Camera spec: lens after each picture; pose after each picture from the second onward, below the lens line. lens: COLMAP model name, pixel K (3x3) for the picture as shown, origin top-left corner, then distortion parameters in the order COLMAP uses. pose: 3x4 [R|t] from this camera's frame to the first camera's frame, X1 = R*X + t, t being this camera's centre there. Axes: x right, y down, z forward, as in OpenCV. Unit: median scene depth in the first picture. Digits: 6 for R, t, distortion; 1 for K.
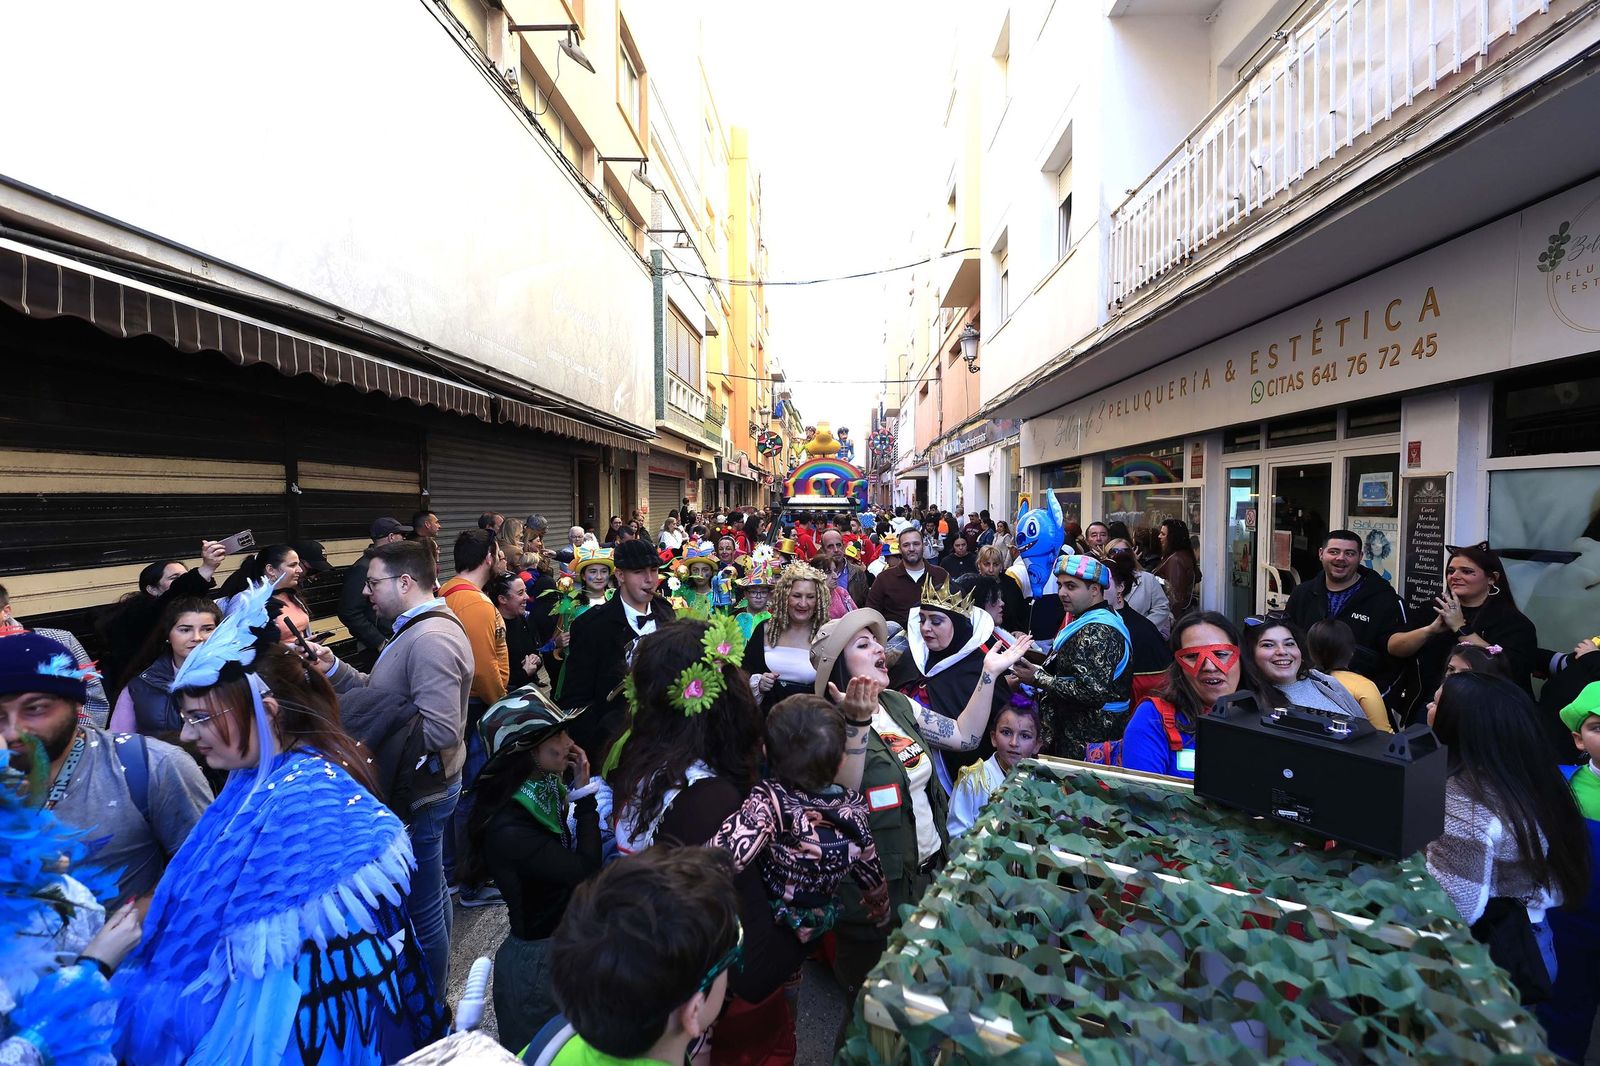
lens RADIAL K [[739.2, 0, 797.4], [0, 739.2, 527.3], [0, 0, 1]] dist [-0.001341, 0.000184]
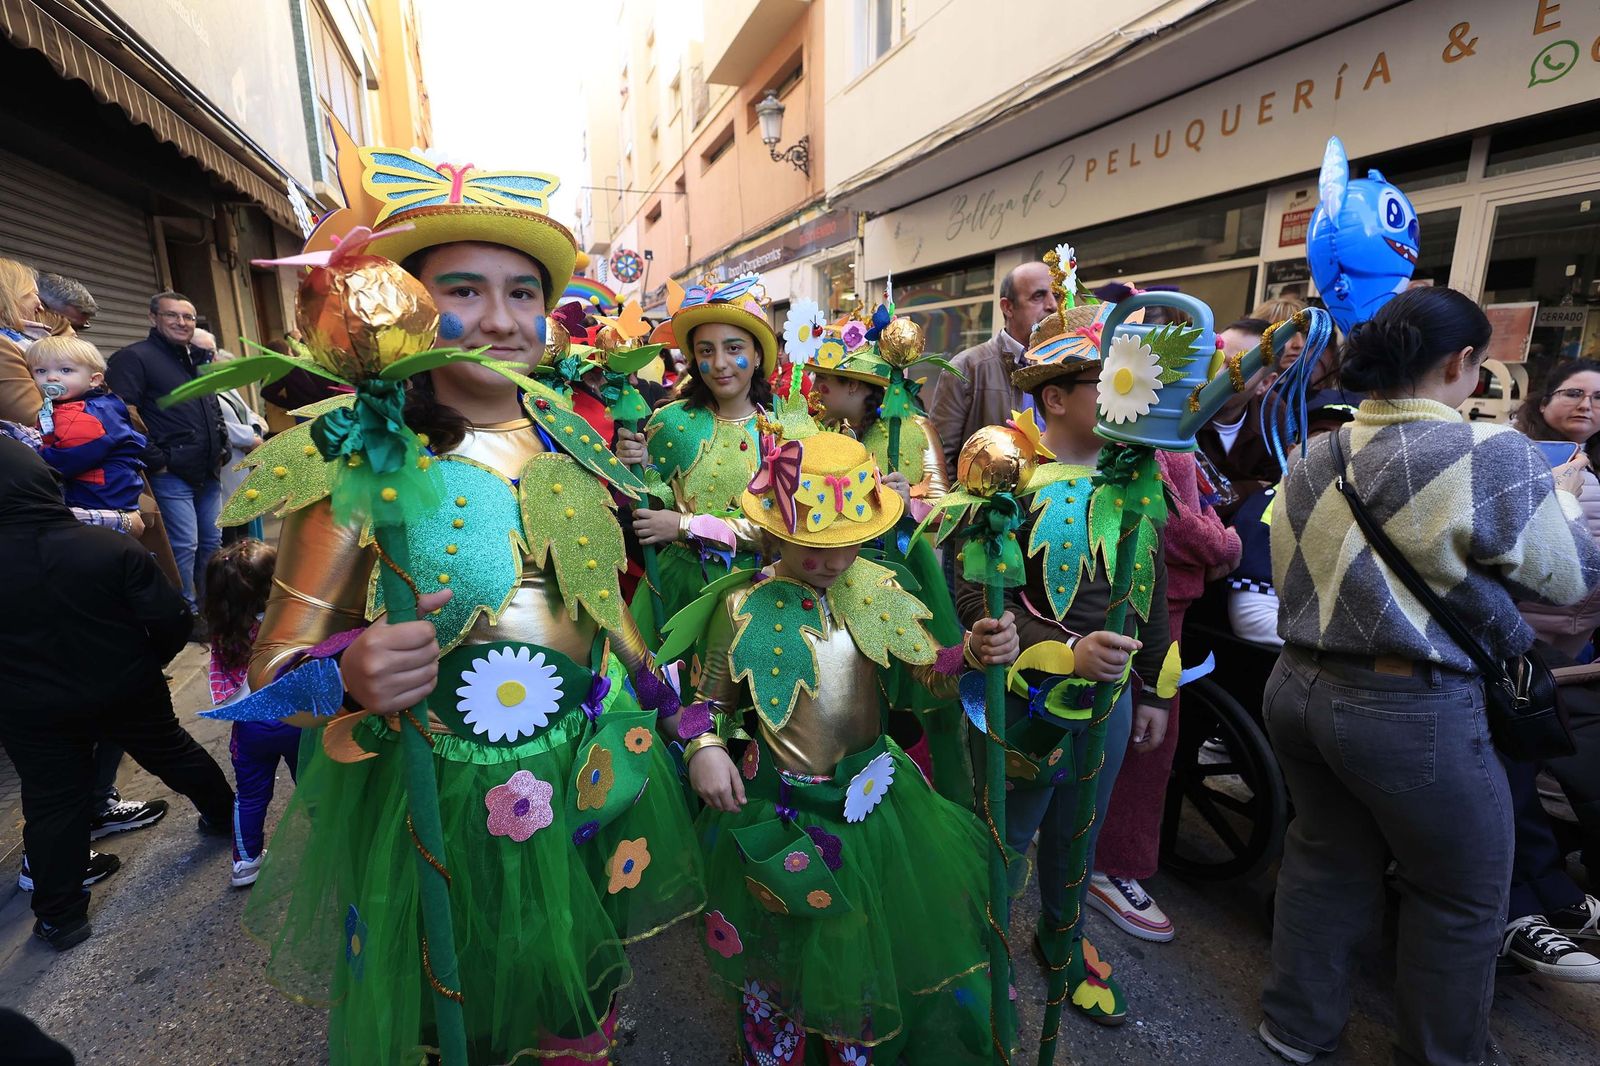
lens RADIAL K [[739.2, 0, 792.2], [0, 739.2, 520.4], [0, 0, 1]] dist [-0.001341, 0.000184]
pose [[0.916530, -0.089009, 0.389936, -0.069261], [0.020755, 0.984194, 0.175874, 0.021388], [-0.399427, -0.153101, 0.903891, 0.198974]]
